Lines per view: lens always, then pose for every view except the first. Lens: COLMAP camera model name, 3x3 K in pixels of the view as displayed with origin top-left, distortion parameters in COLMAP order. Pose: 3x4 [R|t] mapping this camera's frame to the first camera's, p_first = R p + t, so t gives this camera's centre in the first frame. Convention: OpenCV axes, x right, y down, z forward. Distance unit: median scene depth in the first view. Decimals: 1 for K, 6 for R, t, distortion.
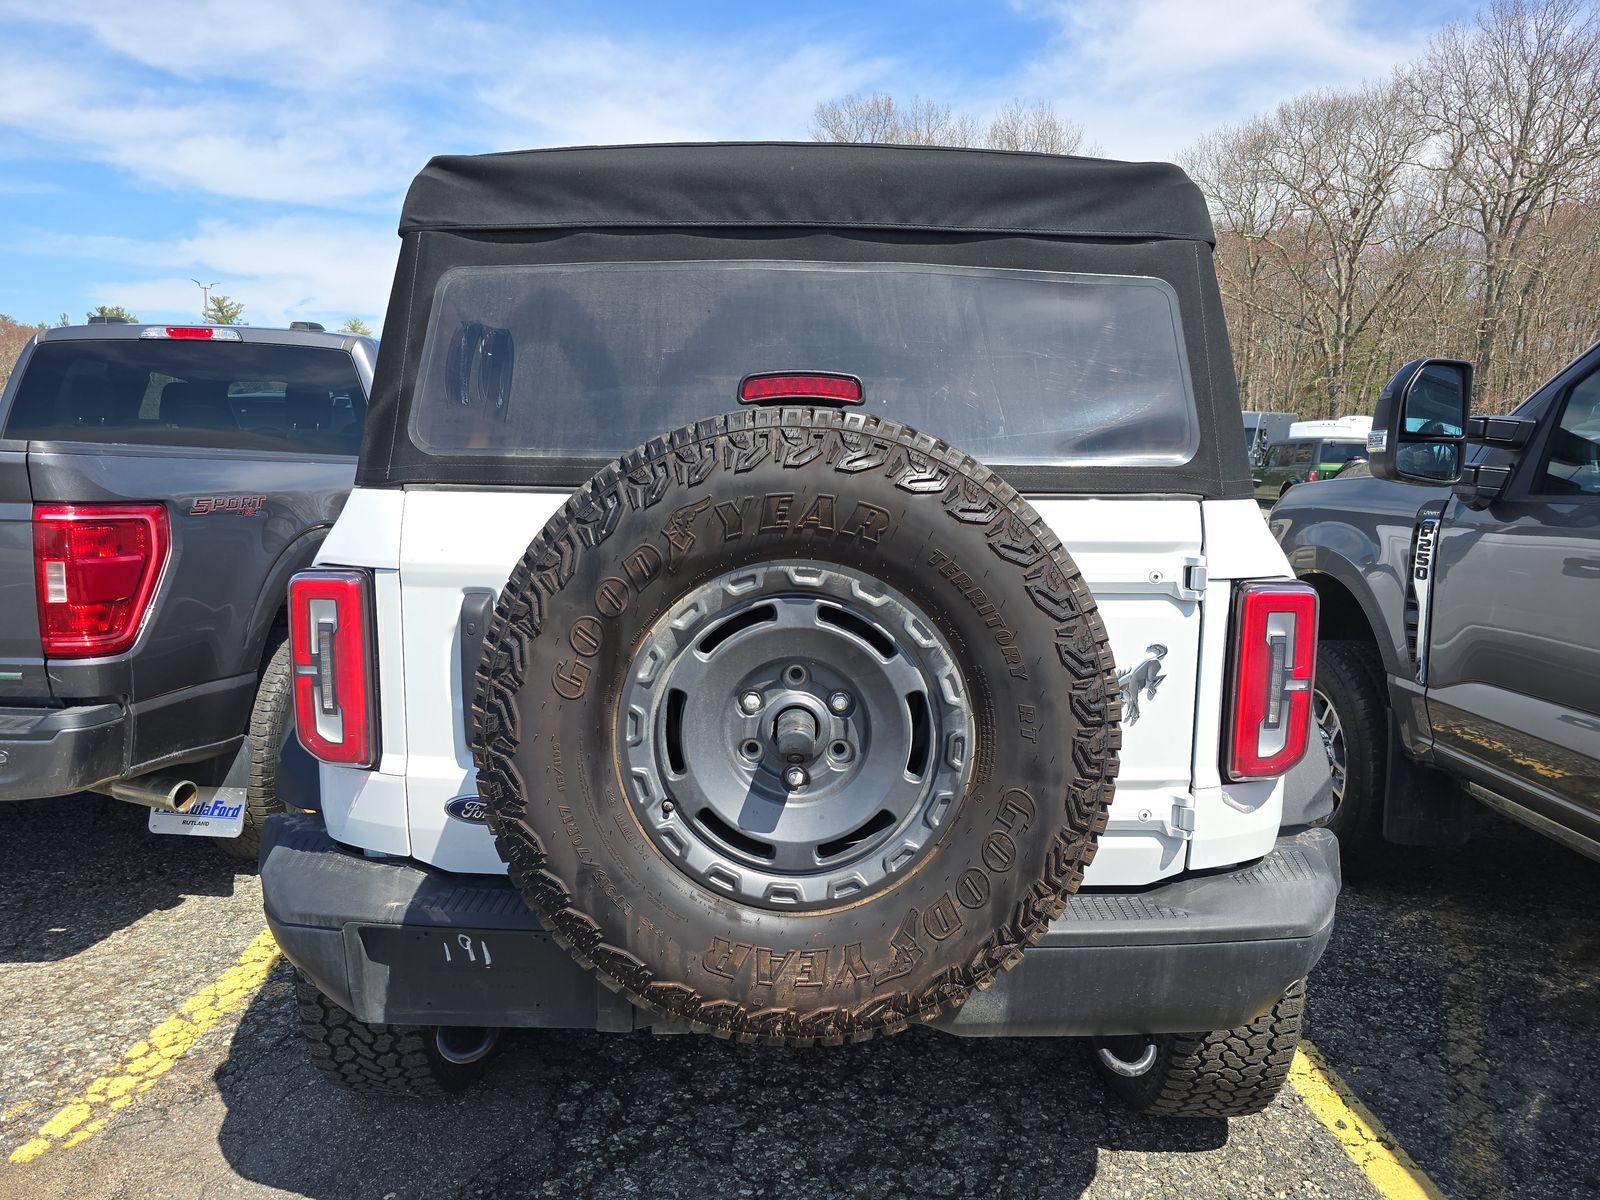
lens RADIAL K [[1085.6, 0, 800.0], [0, 1085.6, 600.0], [0, 0, 1]] dist [0.046393, -0.043337]
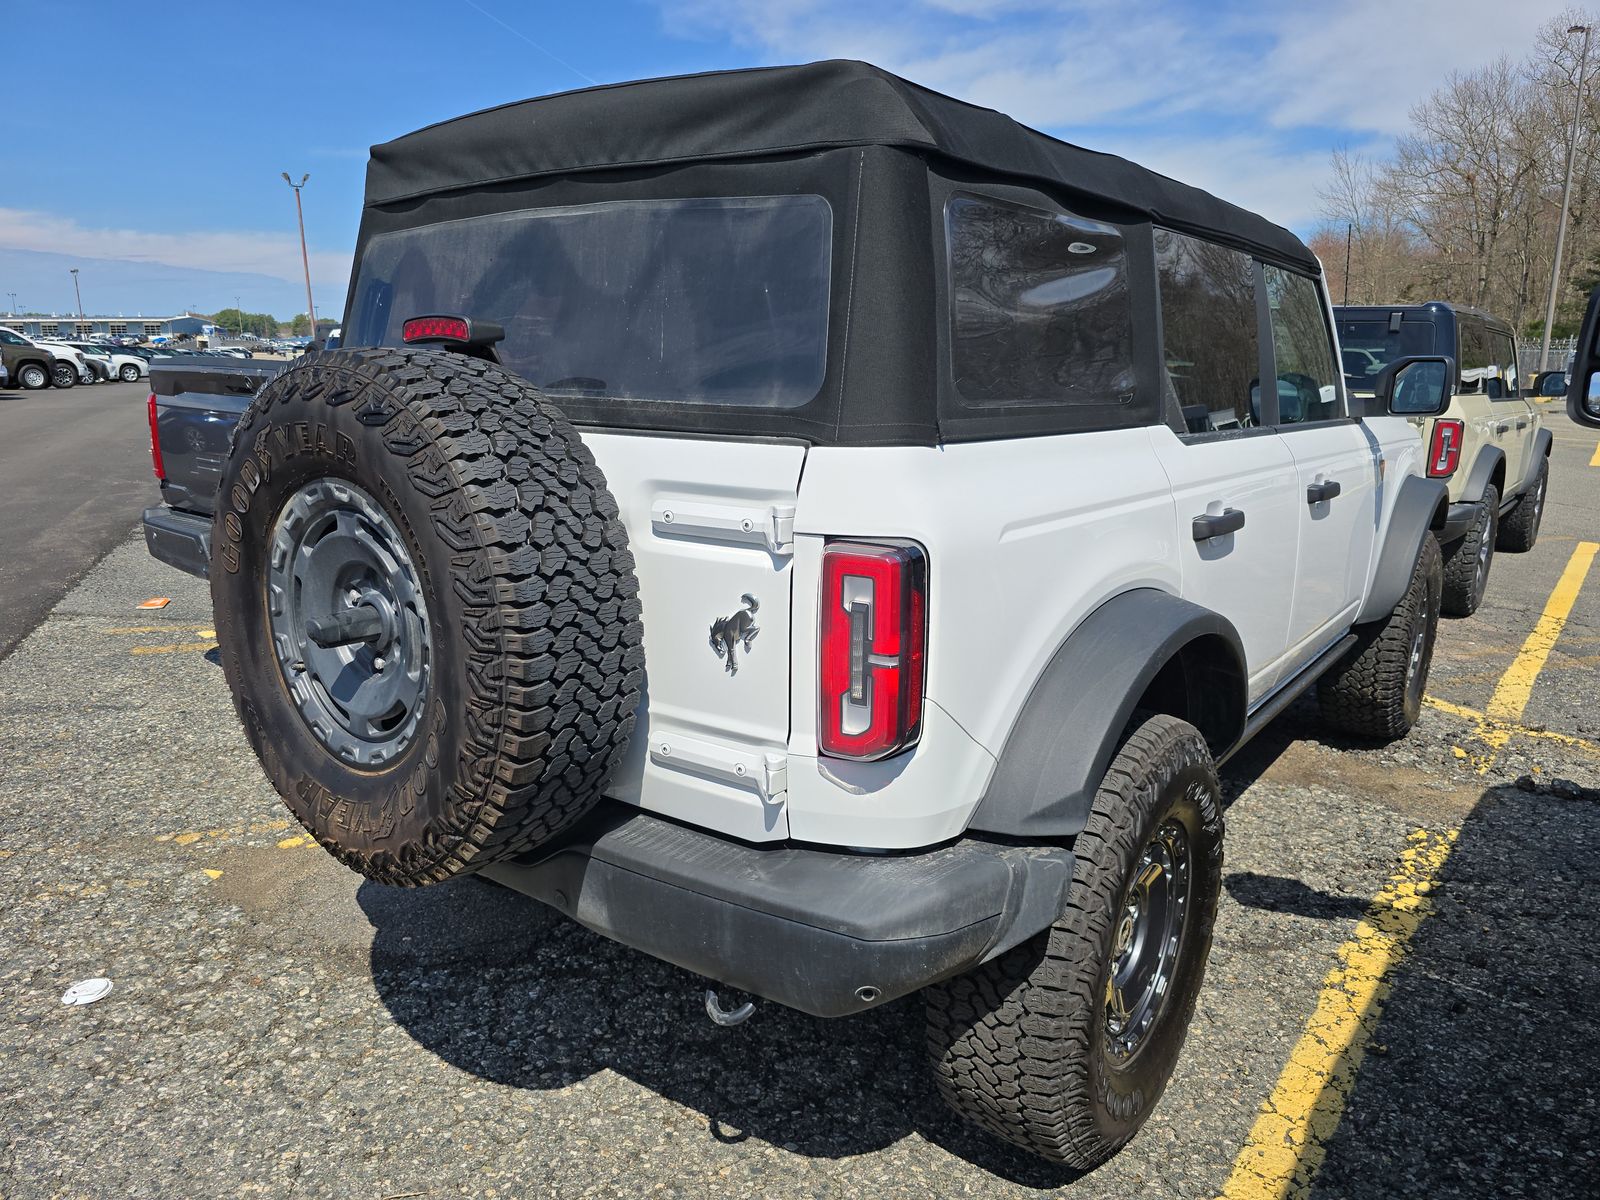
lens RADIAL K [[1085.6, 0, 800.0], [0, 1085.6, 600.0], [0, 0, 1]] dist [0.046393, -0.043337]
pose [[0.802865, 0.125021, -0.582905, 0.892942], [-0.081298, 0.991590, 0.100700, -0.053200], [0.590592, -0.033459, 0.806276, 0.256694]]
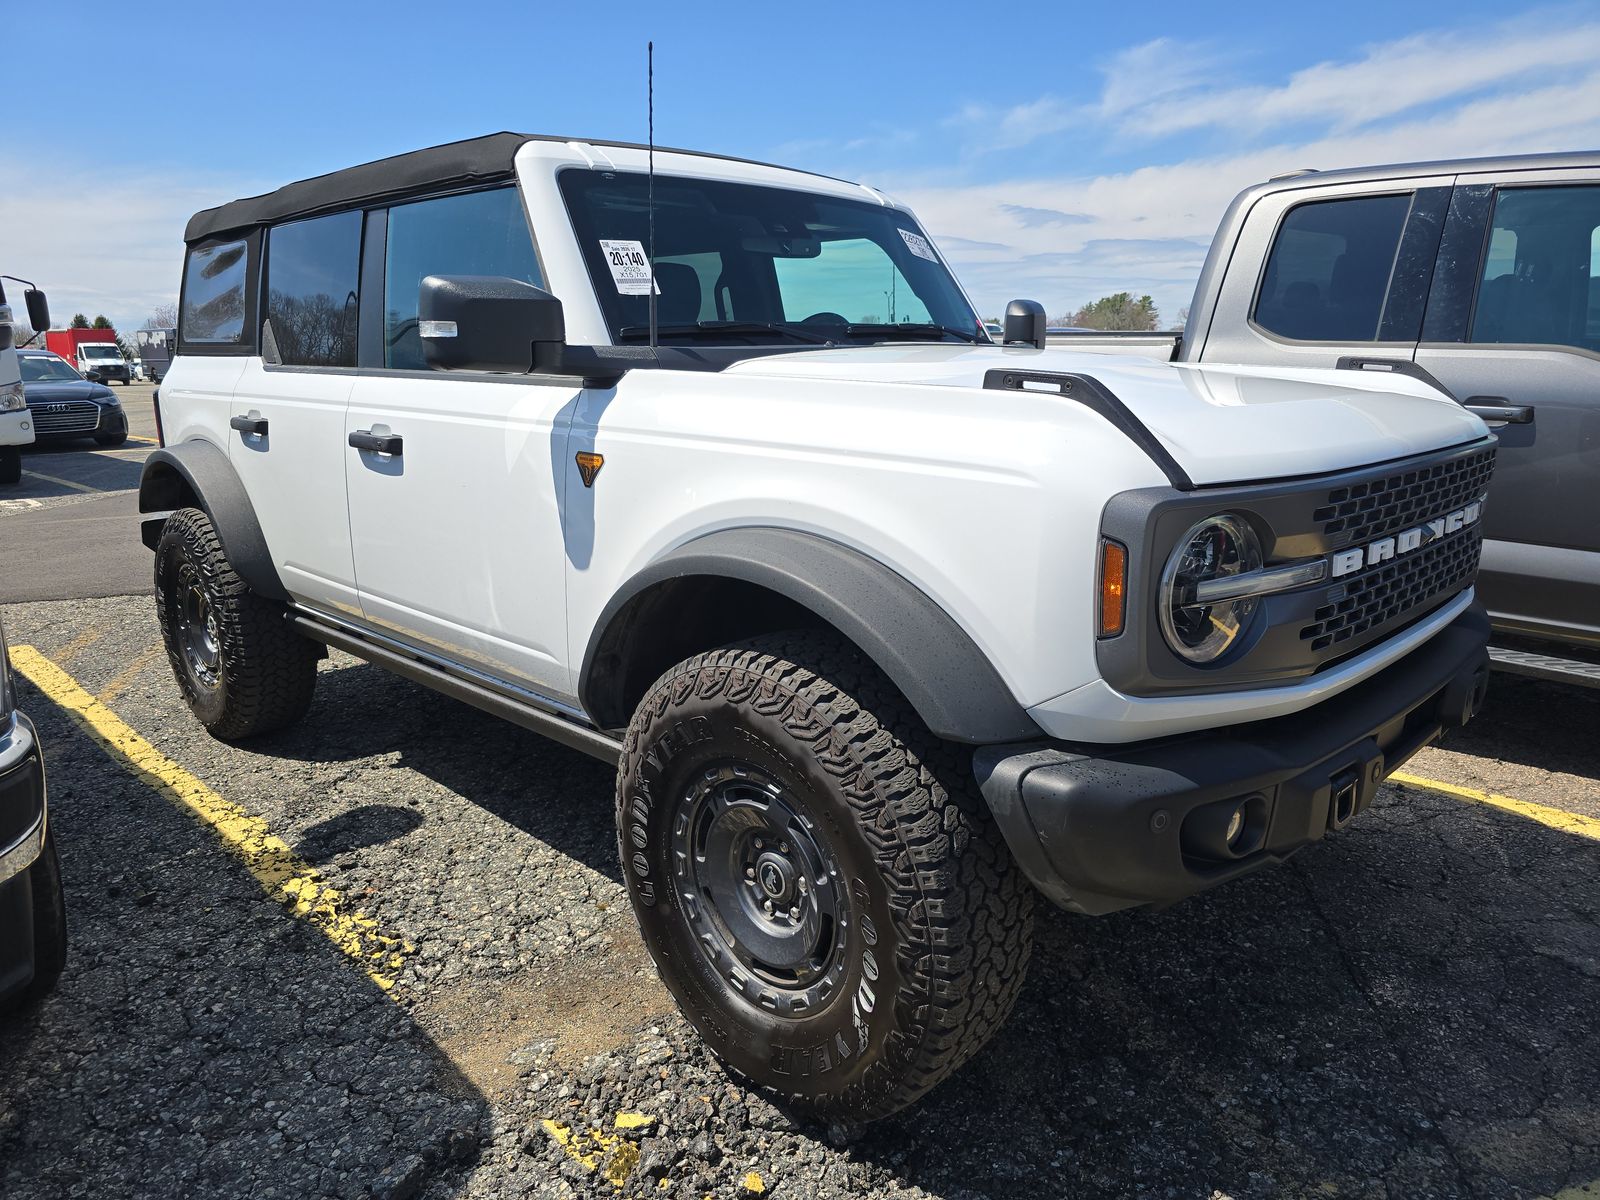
lens RADIAL K [[1091.7, 0, 800.0], [0, 1091.7, 600.0], [0, 0, 1]] dist [0.010631, 0.002068]
pose [[-0.690748, 0.157095, -0.705824, 1.275994], [-0.098742, 0.946479, 0.307290, -0.462832], [0.716322, 0.281955, -0.638267, 3.722361]]
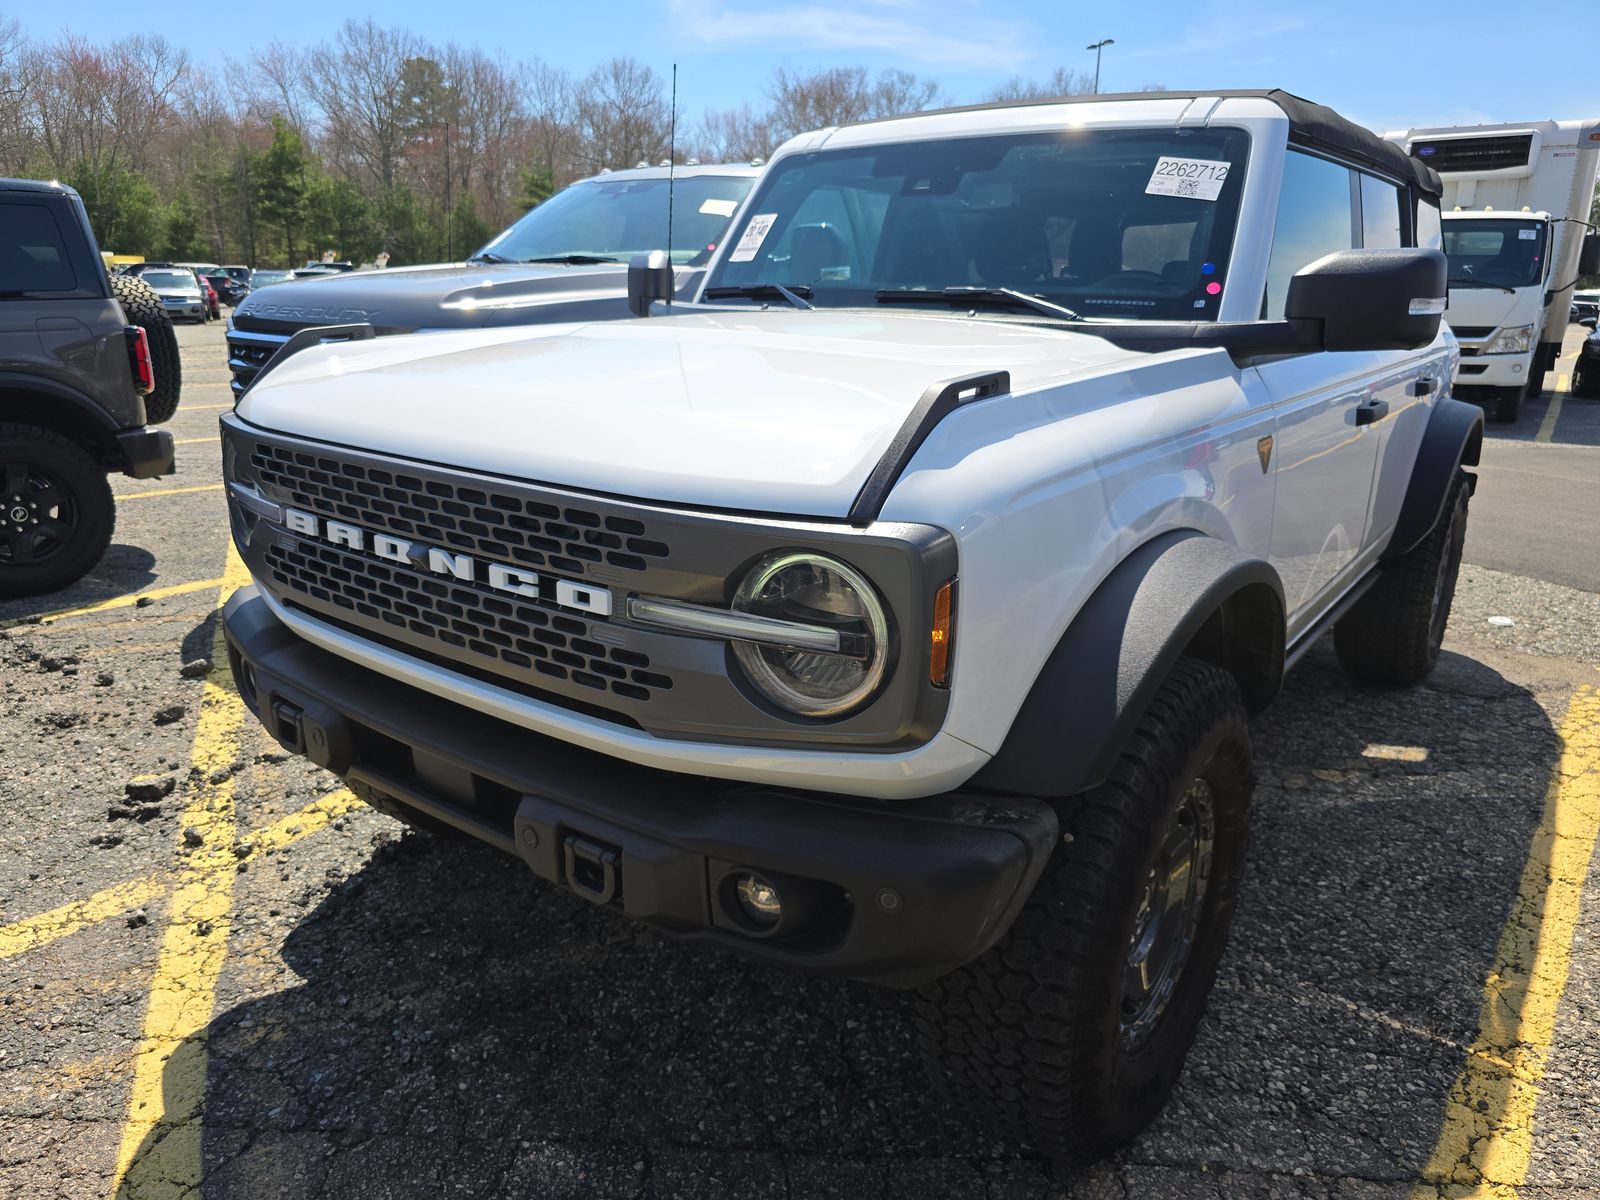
lens RADIAL K [[1085.6, 0, 800.0], [0, 1085.6, 600.0], [0, 0, 1]] dist [0.046393, -0.043337]
pose [[-0.806797, -0.187209, 0.560384, -0.774041], [0.057725, 0.918958, 0.390107, -0.557324], [-0.588001, 0.347086, -0.730606, 3.956375]]
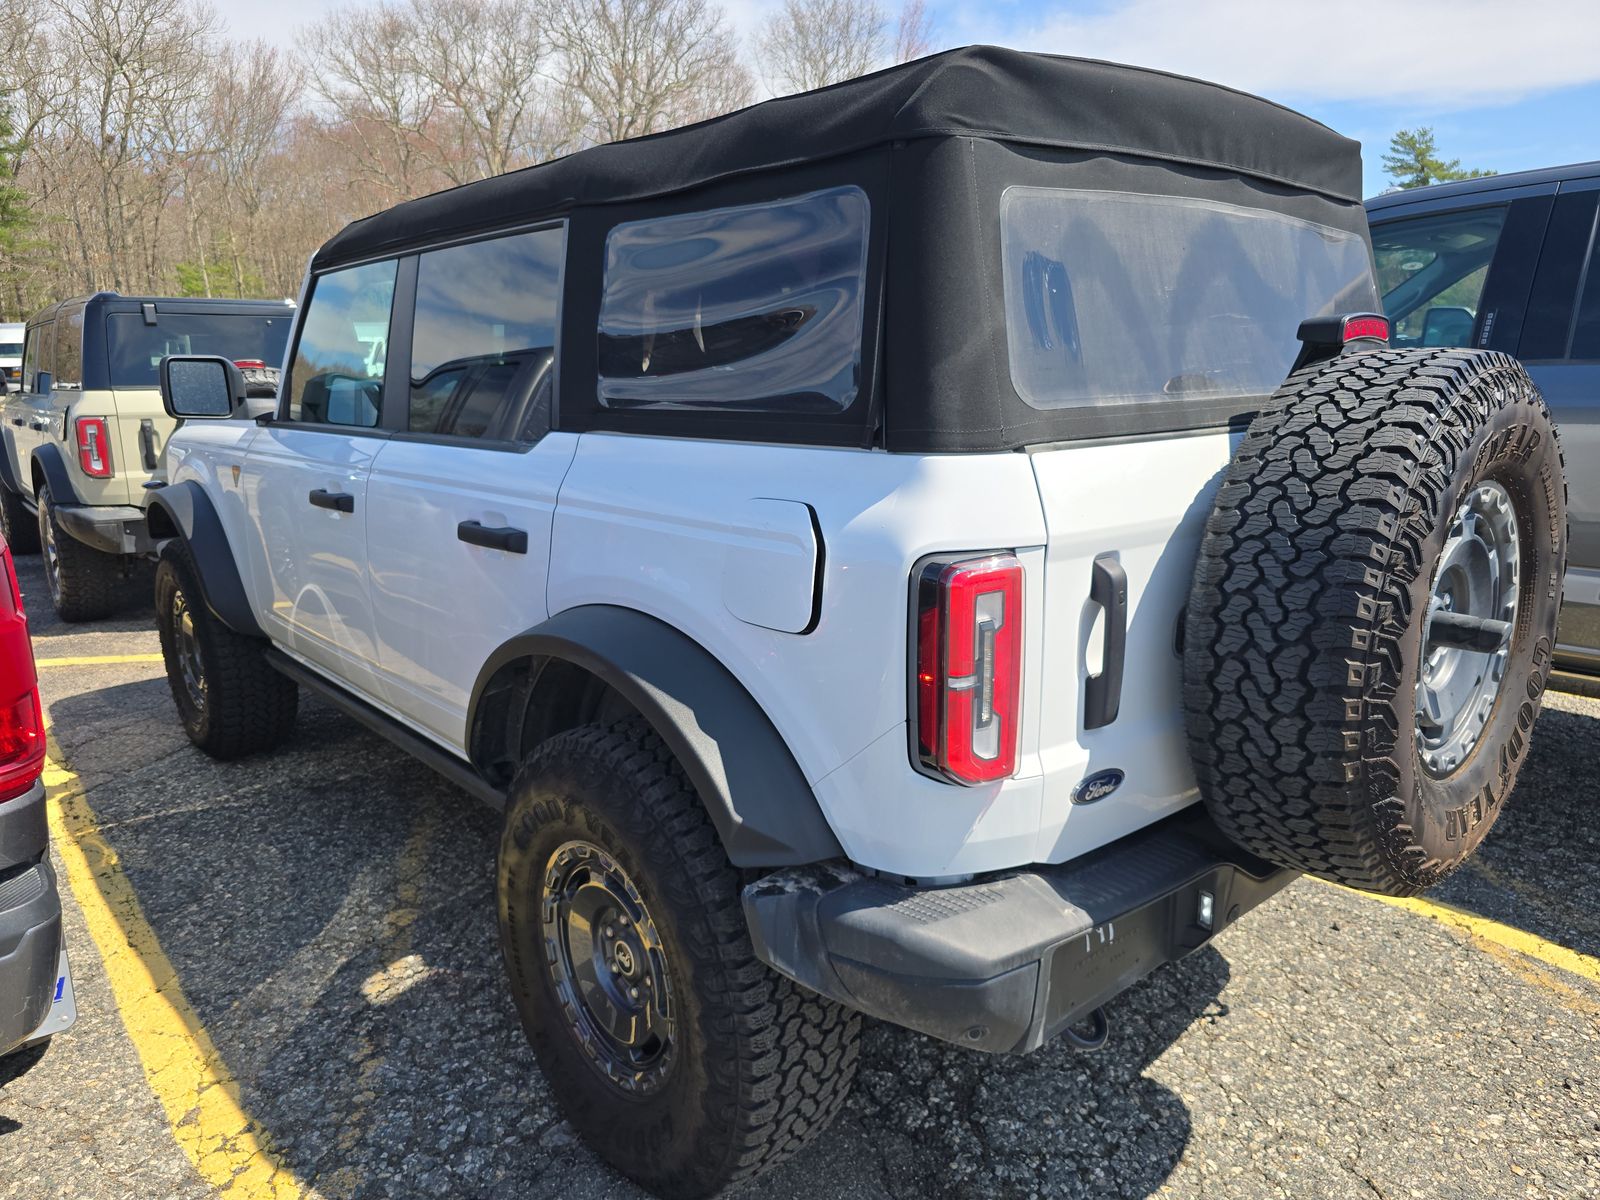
lens RADIAL K [[1091.7, 0, 800.0], [0, 1091.7, 600.0], [0, 0, 1]] dist [0.010631, 0.002068]
pose [[0.740690, -0.171003, 0.649720, -1.065748], [0.110850, 0.984917, 0.132854, -0.119651], [-0.662639, -0.026382, 0.748474, 0.470736]]
